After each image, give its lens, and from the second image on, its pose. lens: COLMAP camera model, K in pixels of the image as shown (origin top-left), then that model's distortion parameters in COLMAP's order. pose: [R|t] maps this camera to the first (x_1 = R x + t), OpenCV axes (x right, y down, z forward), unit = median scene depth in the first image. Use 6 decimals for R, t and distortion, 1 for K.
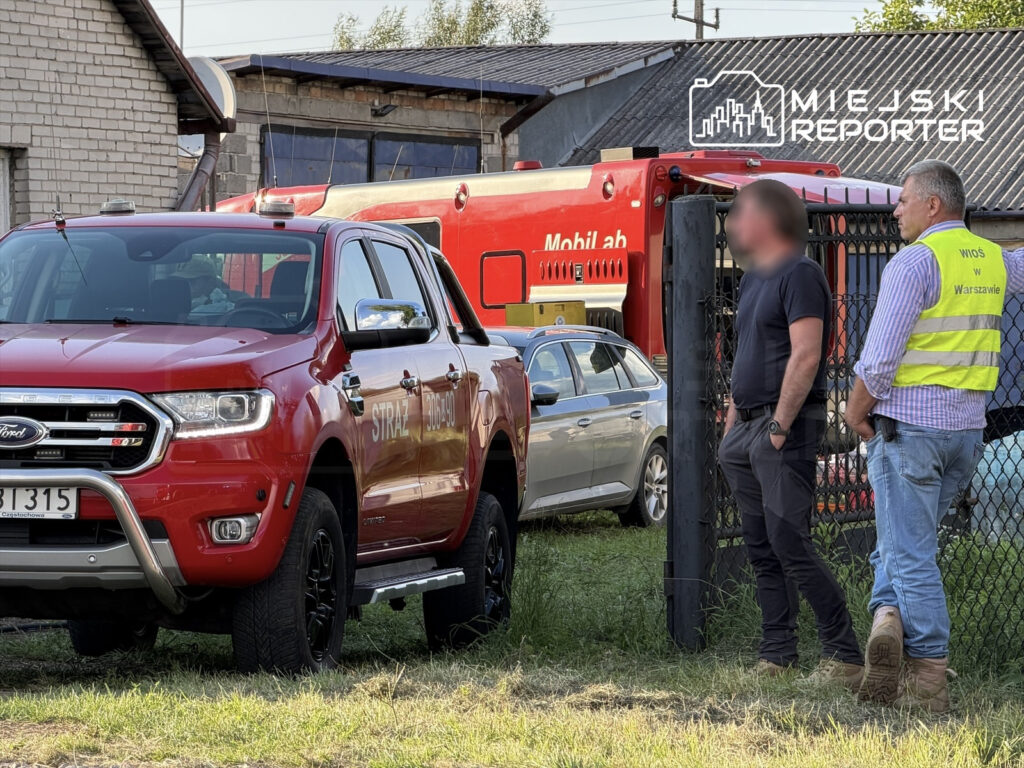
lens RADIAL K [[4381.7, 0, 573.0], [0, 4381.7, 394.6], [0, 0, 1]] dist [0.254070, 0.000000]
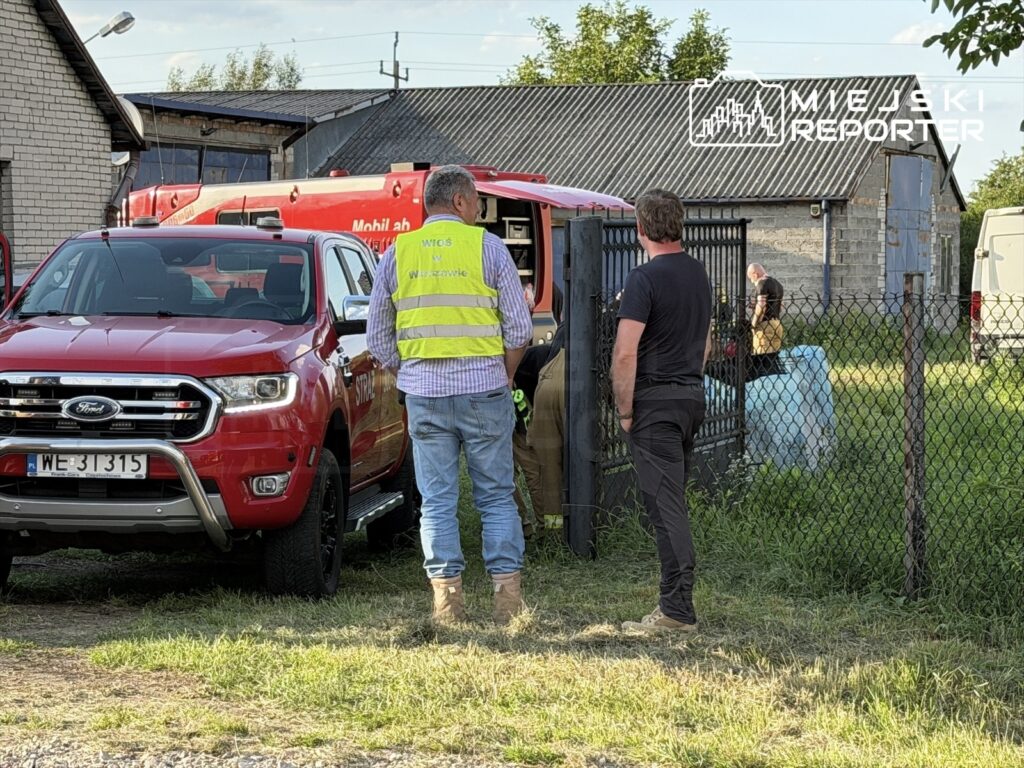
lens RADIAL K [[2503.0, 0, 515.6], [0, 2503.0, 387.6], [0, 0, 1]] dist [0.190264, 0.000000]
pose [[0.994041, -0.001070, 0.109000, -0.083814], [-0.003242, 0.999219, 0.039371, -0.025356], [-0.108957, -0.039490, 0.993262, 0.269436]]
